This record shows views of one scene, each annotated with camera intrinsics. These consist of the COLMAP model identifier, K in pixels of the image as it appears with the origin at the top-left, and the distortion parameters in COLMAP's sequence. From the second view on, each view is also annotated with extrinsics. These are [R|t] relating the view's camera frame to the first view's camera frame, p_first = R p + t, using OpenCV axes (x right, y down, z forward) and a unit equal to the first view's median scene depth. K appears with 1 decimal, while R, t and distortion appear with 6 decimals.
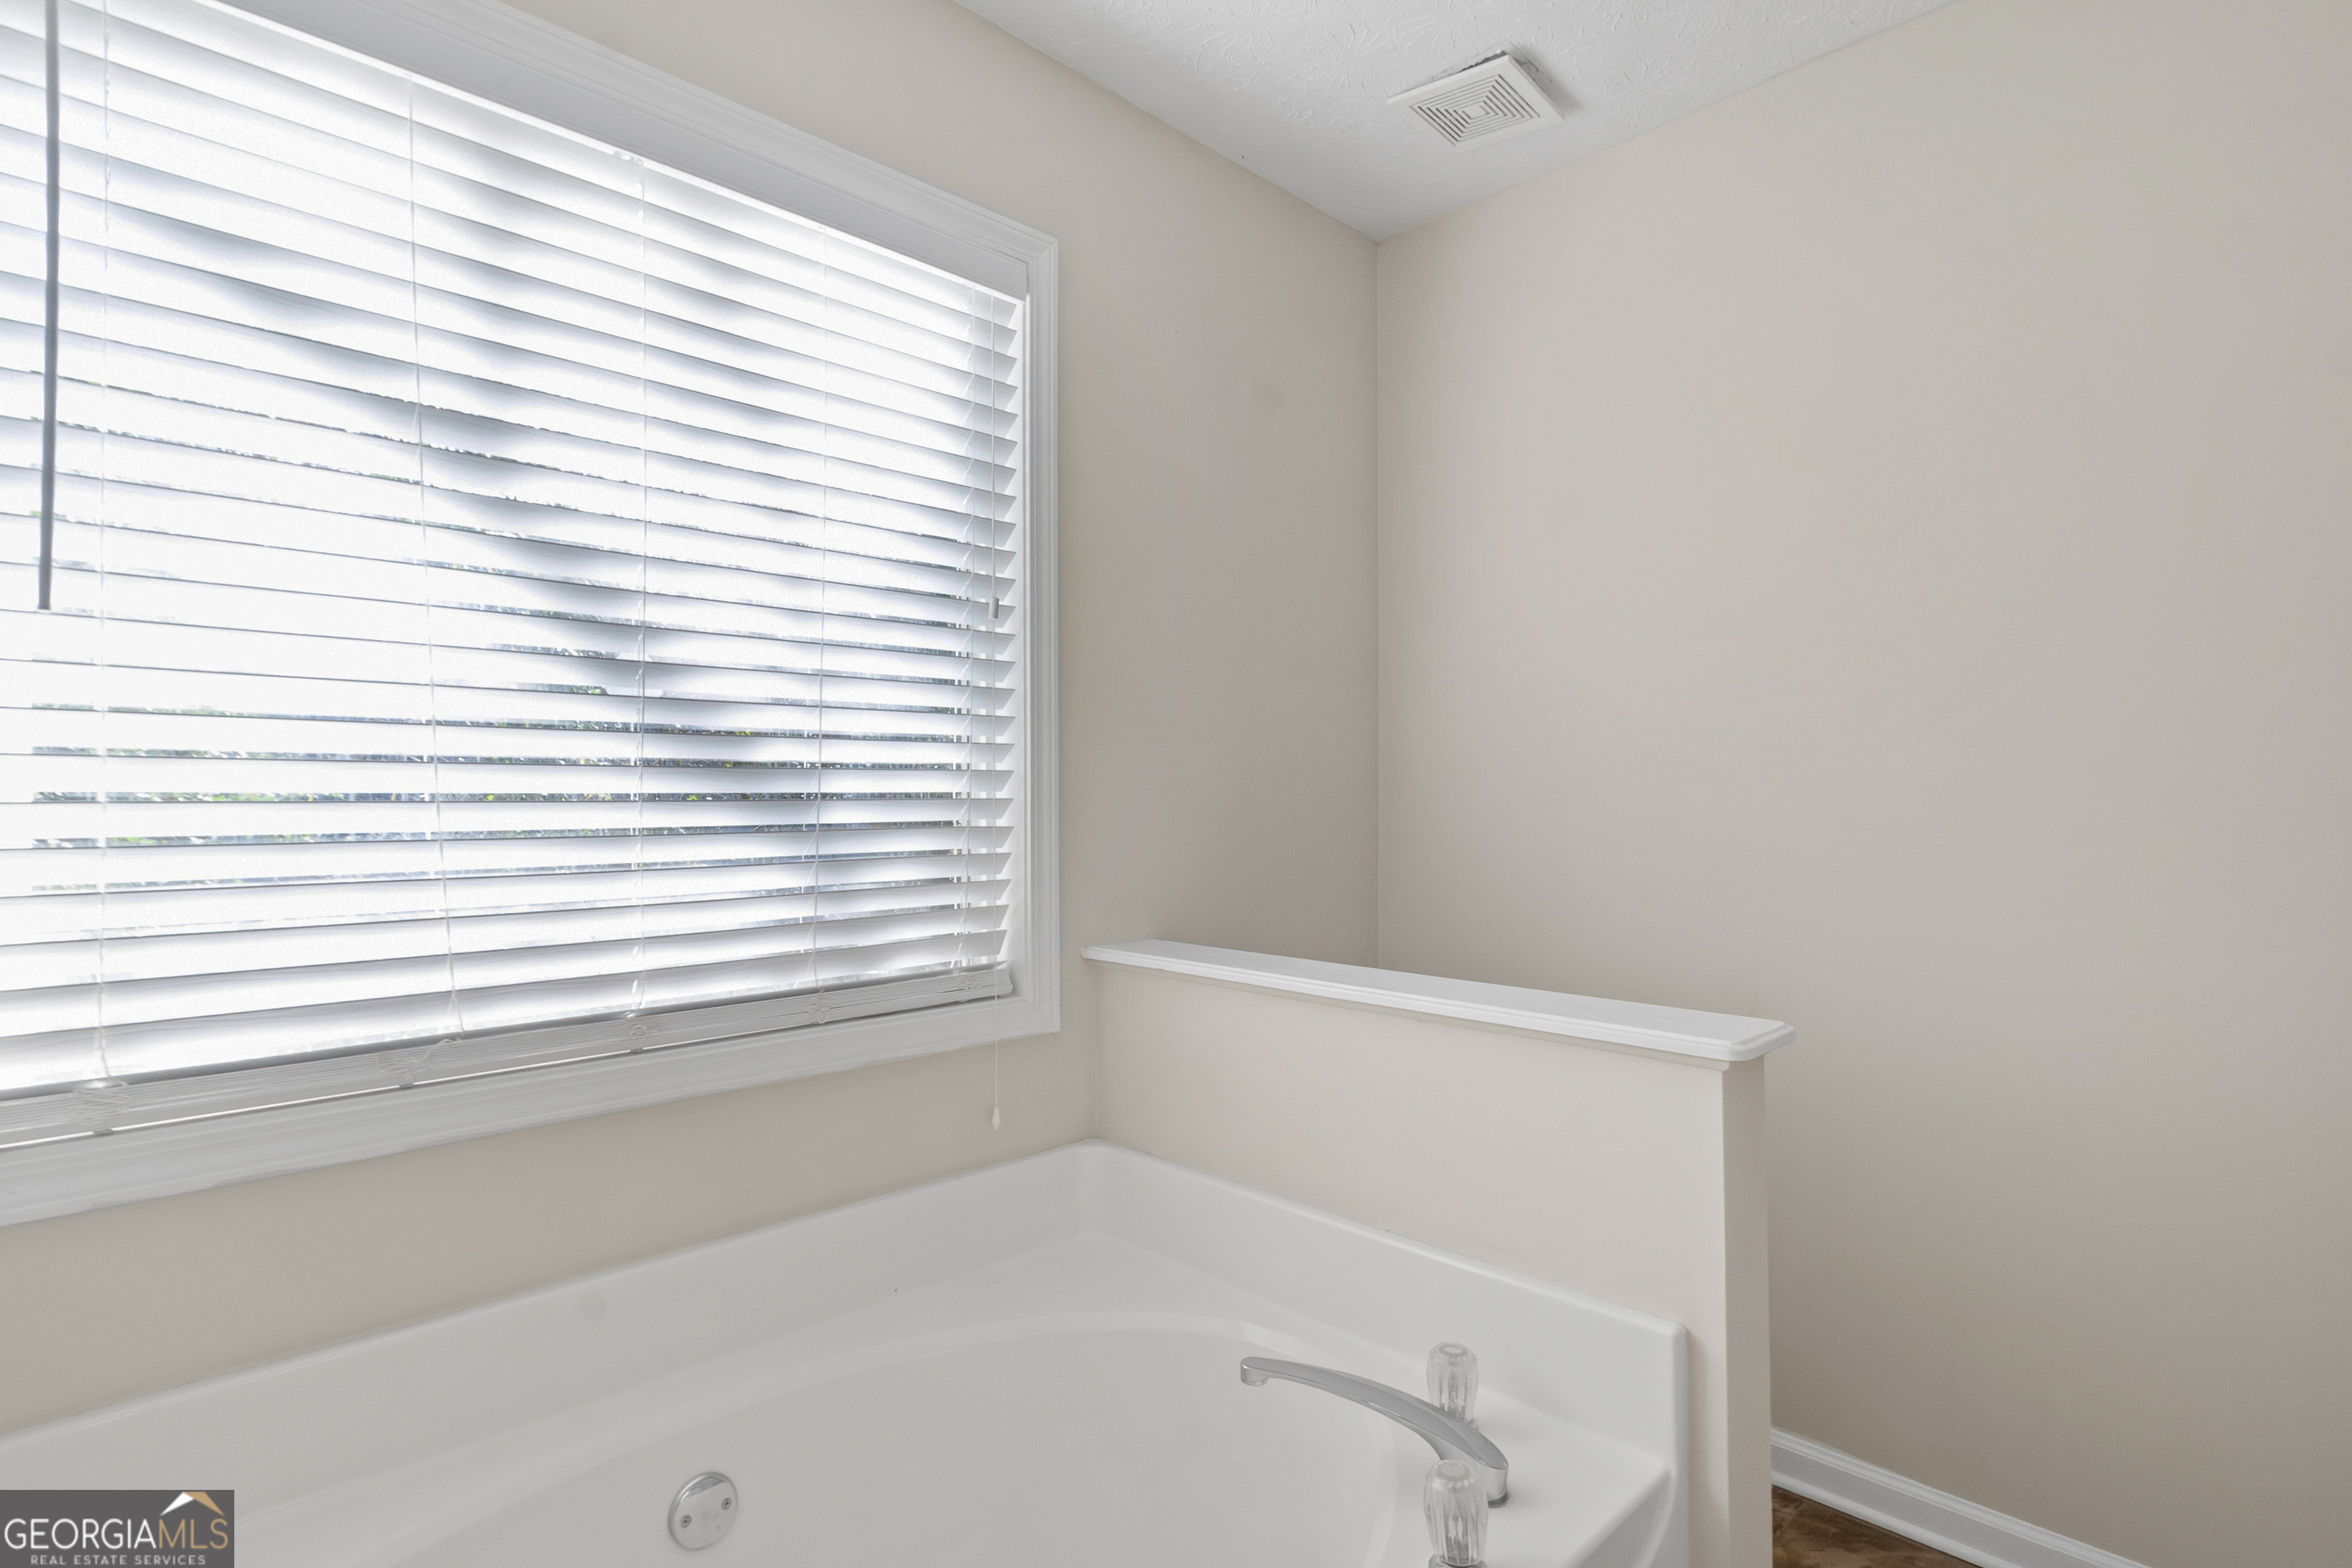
lens RADIAL K [[1177.1, 0, 1181.3], [0, 1177.1, 754.7], [0, 0, 1]] dist [0.004183, 0.000315]
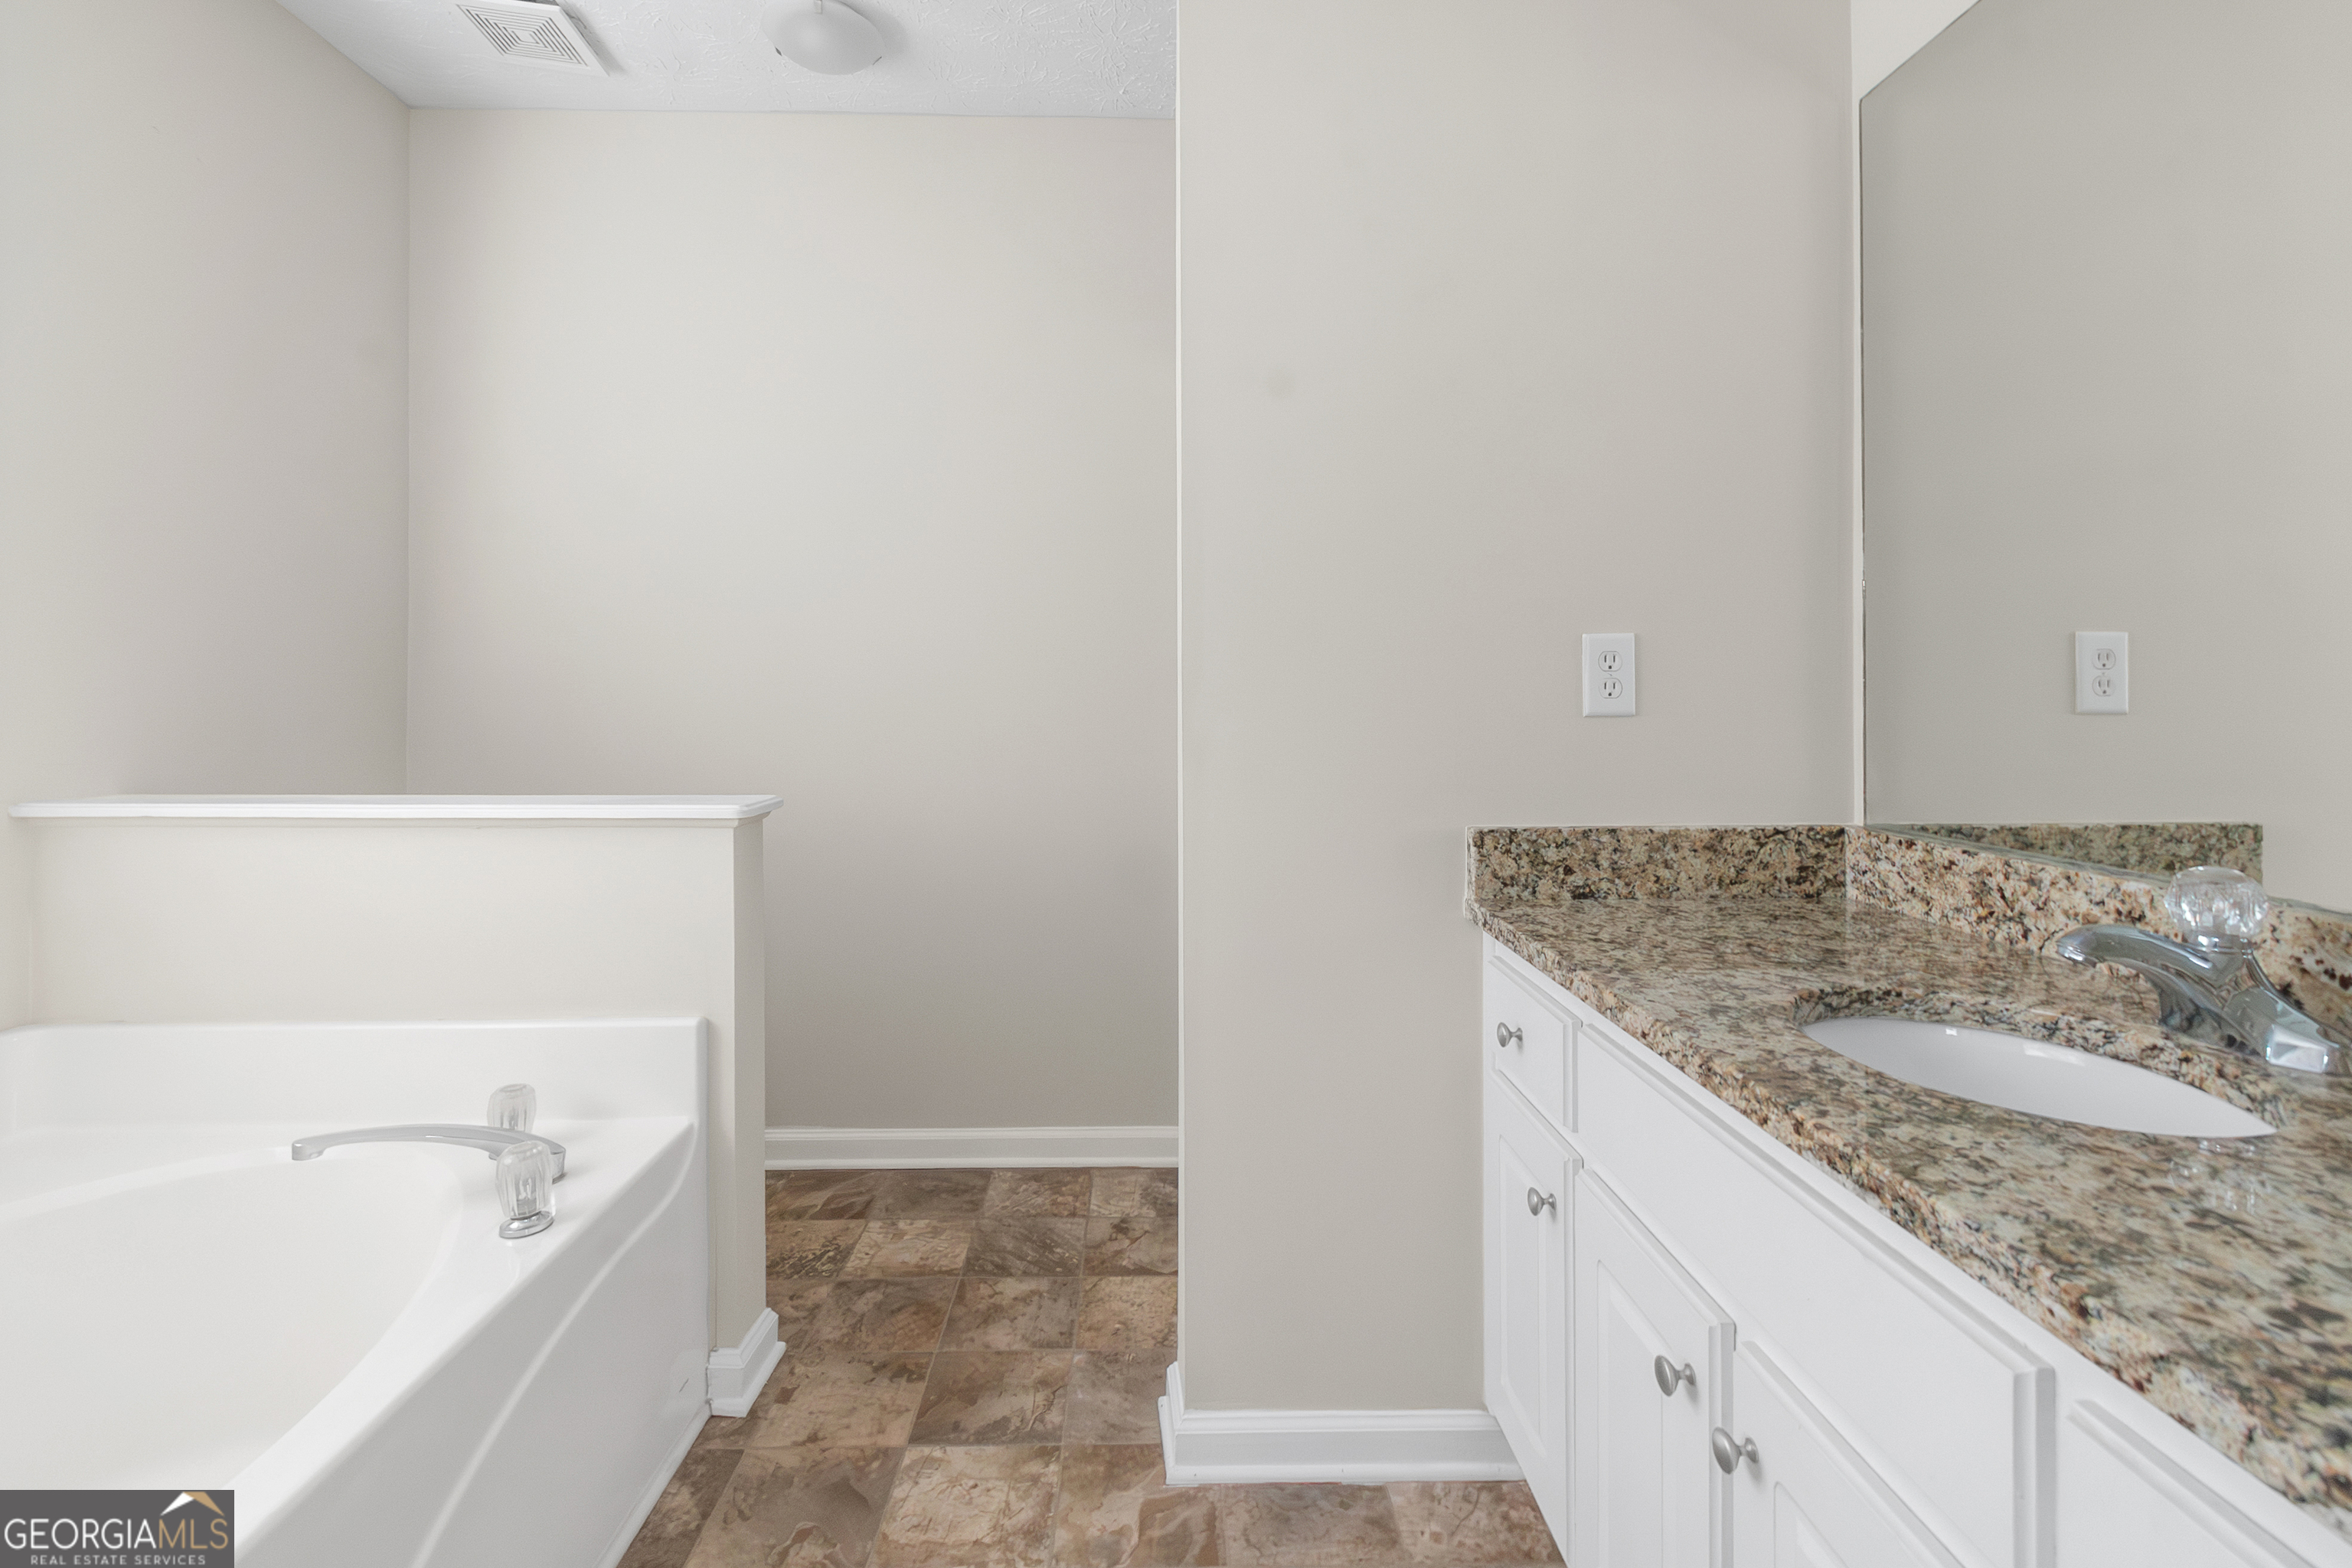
lens RADIAL K [[1140.5, 0, 1179.1], [0, 1140.5, 726.1], [0, 0, 1]] dist [0.012024, 0.000091]
pose [[0.693850, -0.012502, 0.720011, -0.140352], [-0.021440, 0.999047, 0.038008, 0.077968], [-0.719801, -0.041808, 0.692921, -0.297811]]
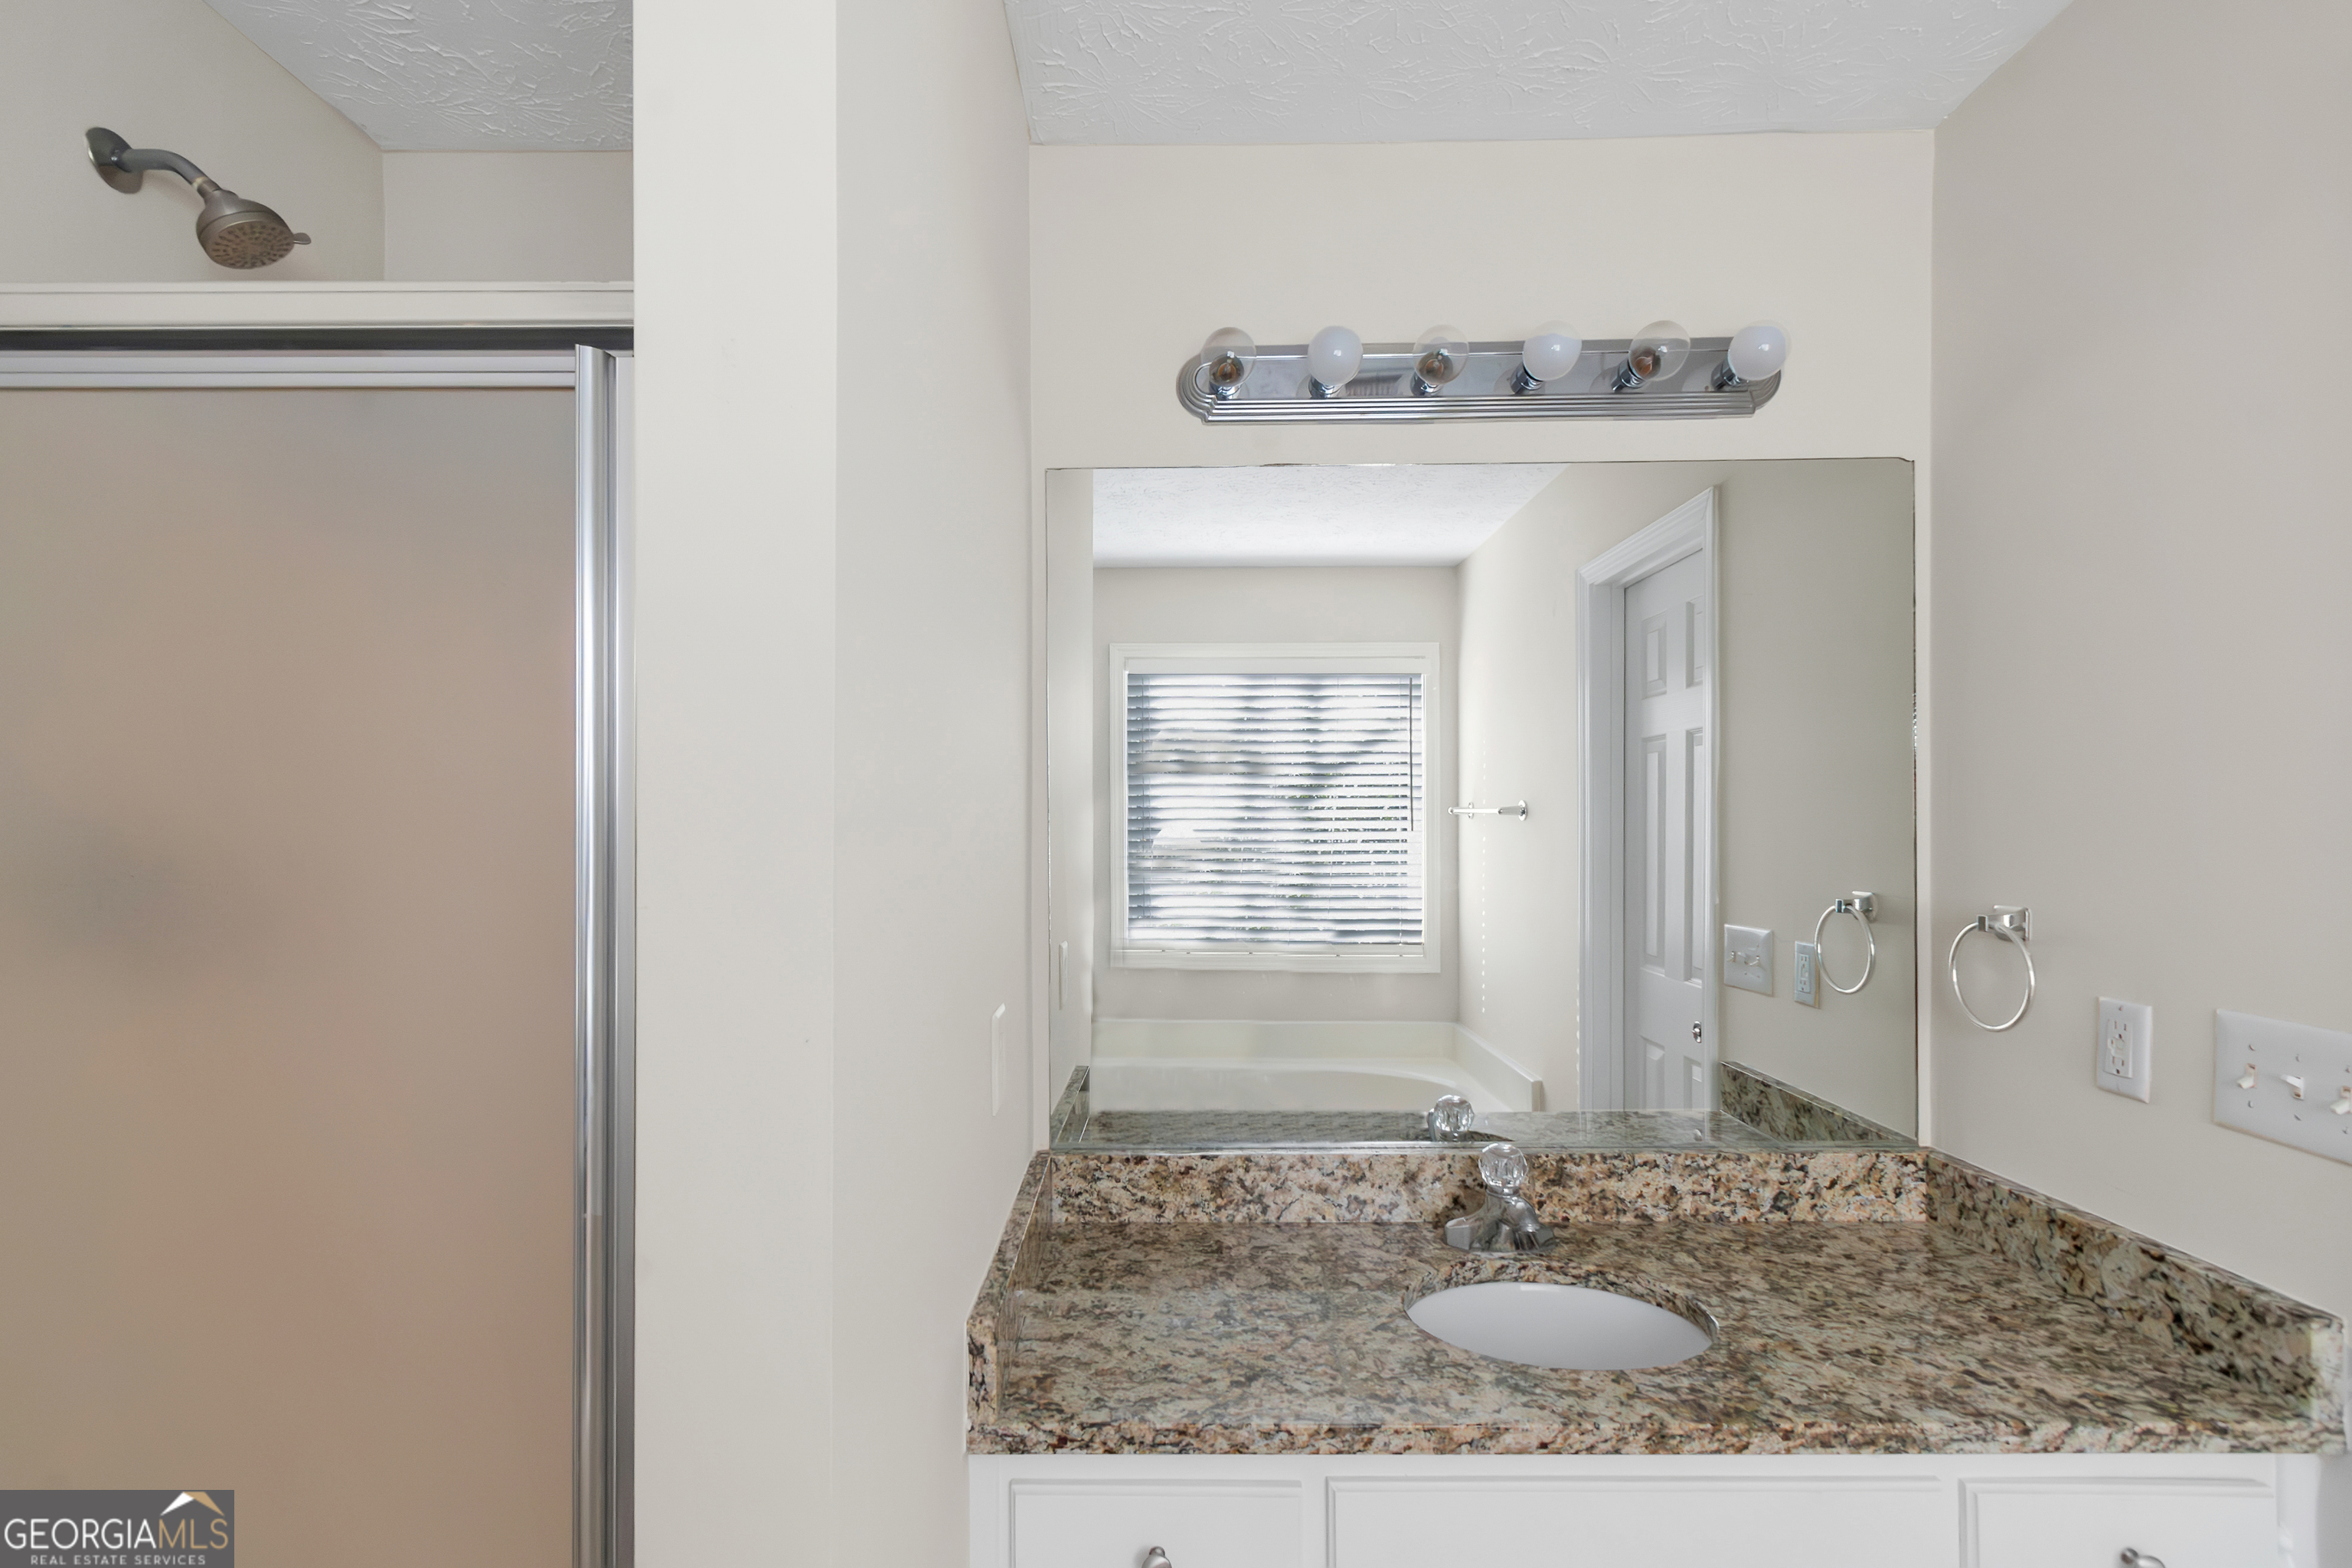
lens RADIAL K [[1078.6, 0, 1174.4], [0, 1078.6, 819.3], [0, 0, 1]] dist [0.000551, -0.000417]
pose [[-0.708000, 0.007080, 0.706177, 0.579572], [-0.012528, 0.999666, -0.022583, -0.290919], [-0.706101, -0.024836, -0.707675, 1.603104]]
